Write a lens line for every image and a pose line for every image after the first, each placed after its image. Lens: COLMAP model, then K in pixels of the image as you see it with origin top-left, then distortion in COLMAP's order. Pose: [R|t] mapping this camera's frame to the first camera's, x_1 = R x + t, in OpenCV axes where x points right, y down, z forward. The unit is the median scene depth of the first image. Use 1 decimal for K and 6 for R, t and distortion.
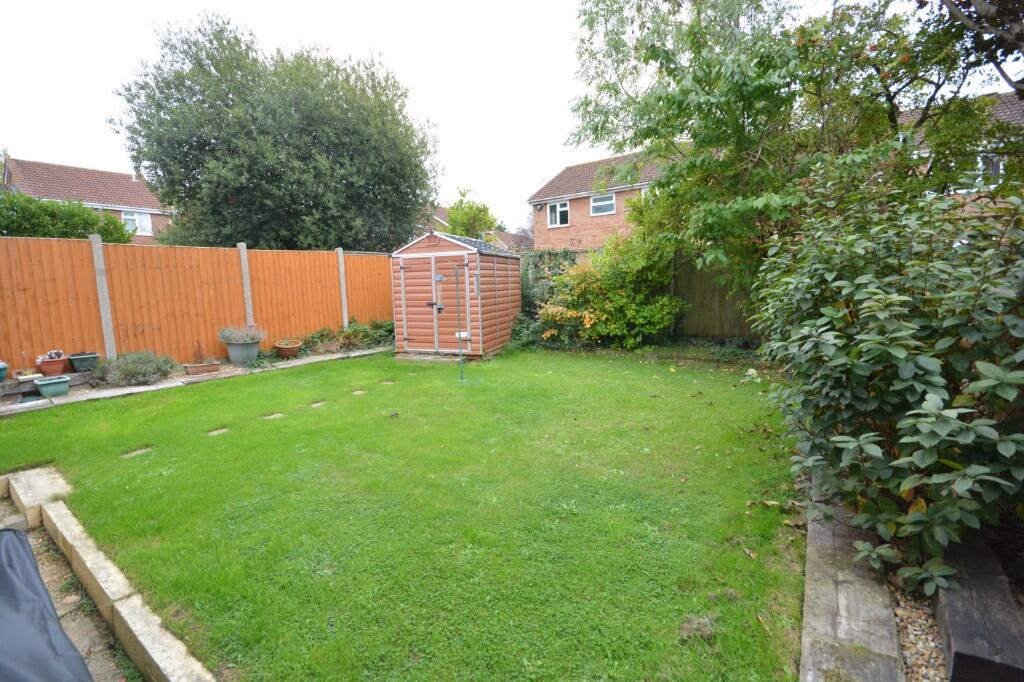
lens RADIAL K [[447.4, 0, 509.6], [0, 447.4, 338.7], [0, 0, 1]] dist [-0.010917, -0.000678]
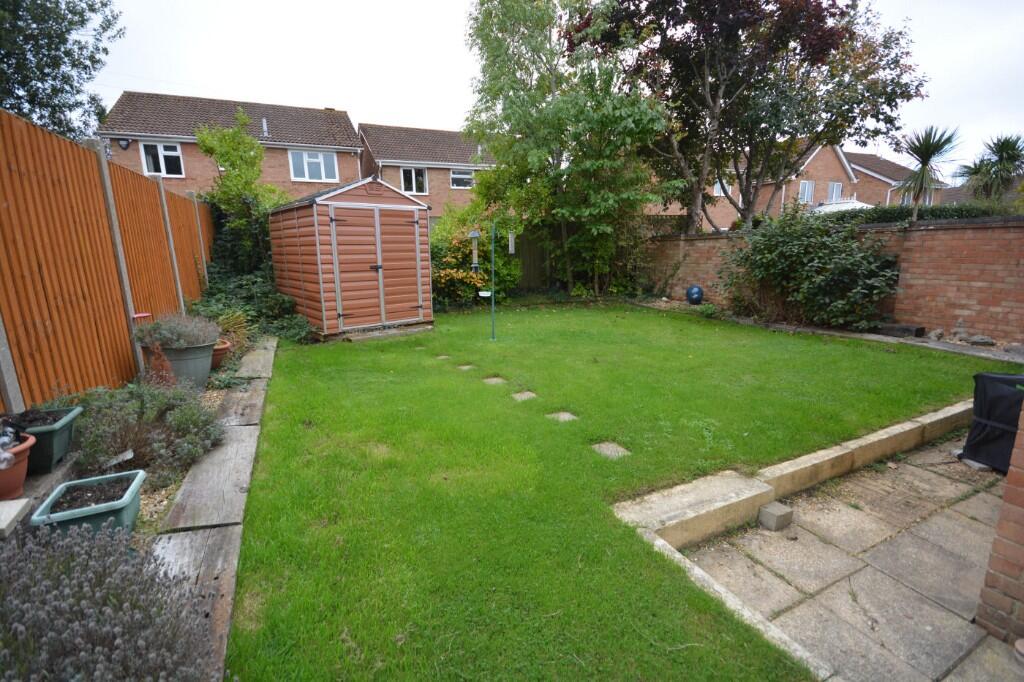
lens RADIAL K [[447.4, 0, 509.7], [0, 447.4, 342.8], [0, 0, 1]] dist [-0.010917, -0.000678]
pose [[0.498859, -0.160865, 0.851623, -0.767441], [0.108022, 0.986502, 0.123066, -0.016067], [-0.859925, 0.030602, 0.509502, 0.376886]]
